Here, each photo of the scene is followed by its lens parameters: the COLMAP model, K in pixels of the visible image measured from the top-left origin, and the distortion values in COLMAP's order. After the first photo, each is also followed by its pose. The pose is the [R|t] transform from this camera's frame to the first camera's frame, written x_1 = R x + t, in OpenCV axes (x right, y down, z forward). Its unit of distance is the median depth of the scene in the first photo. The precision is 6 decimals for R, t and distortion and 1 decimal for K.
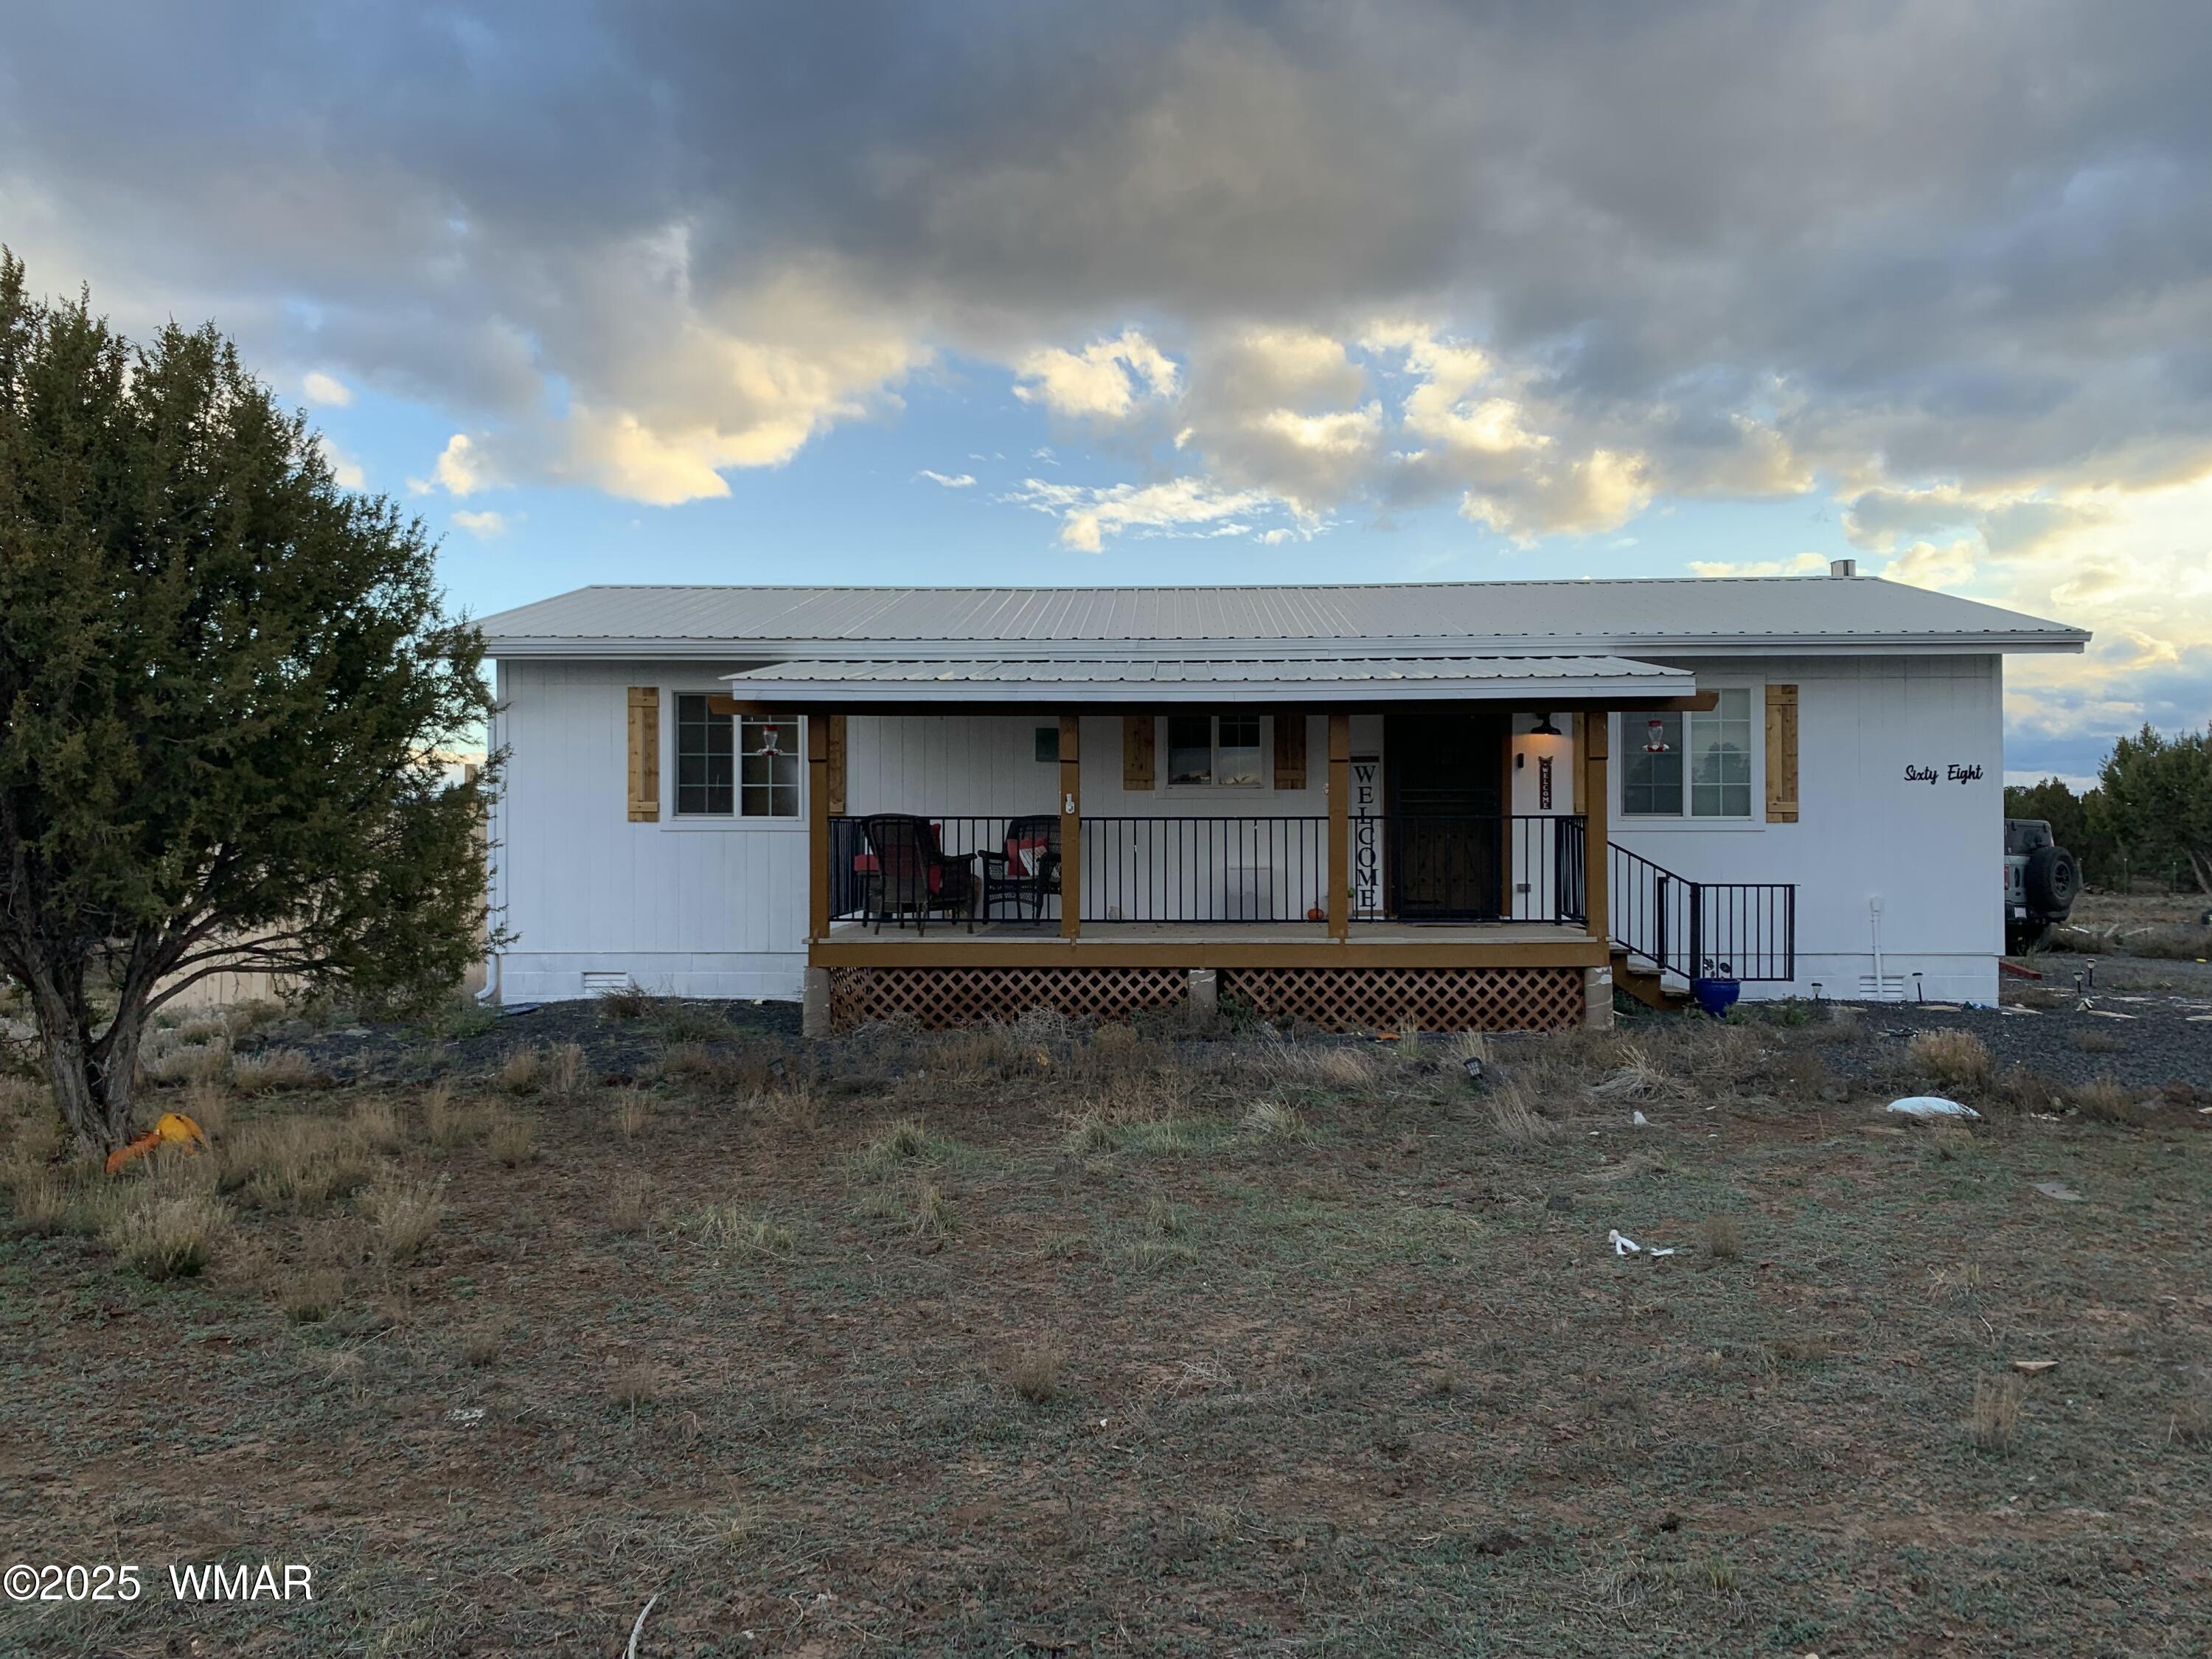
lens RADIAL K [[1734.0, 0, 1032.8], [0, 1734.0, 832.4], [0, 0, 1]] dist [0.050779, -0.039940]
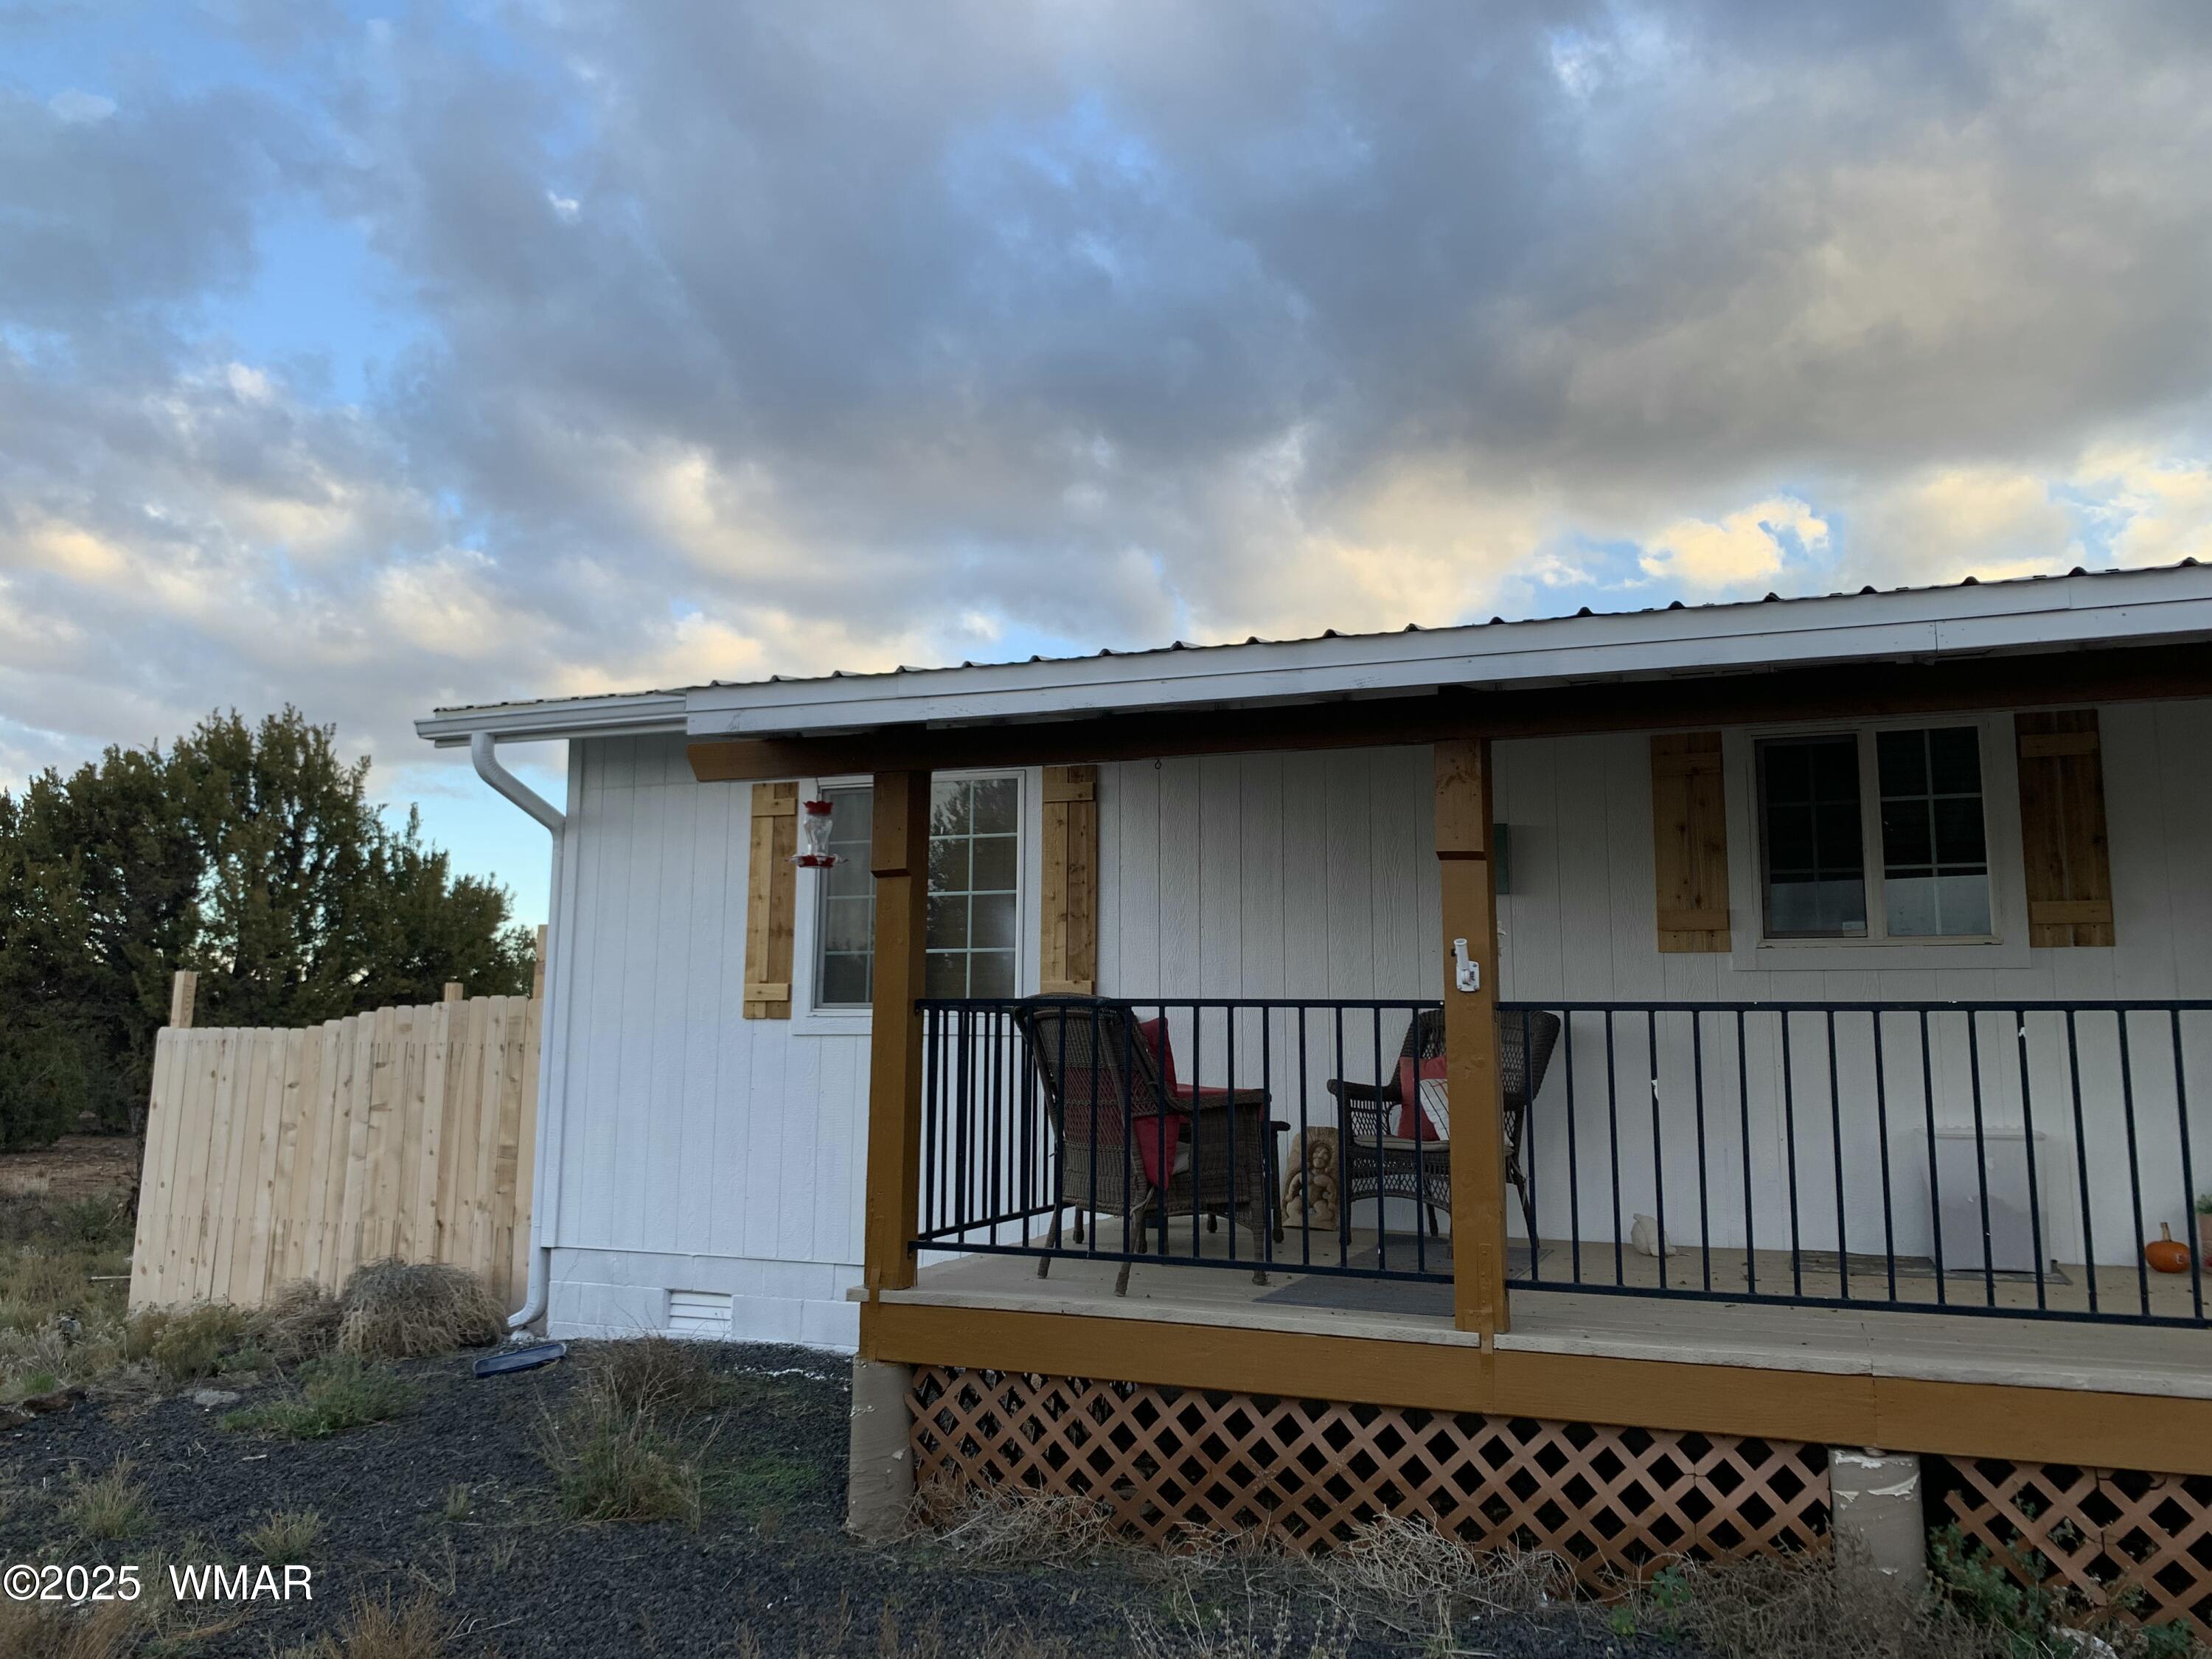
lens RADIAL K [[1675.8, 0, 1096.4], [0, 1675.8, 794.7], [0, 0, 1]] dist [-0.005350, -0.011333]
pose [[0.949379, -0.038964, -0.311706, 0.059781], [-0.007464, 0.989200, -0.146384, 0.000780], [0.314043, 0.141300, 0.938835, 0.621740]]
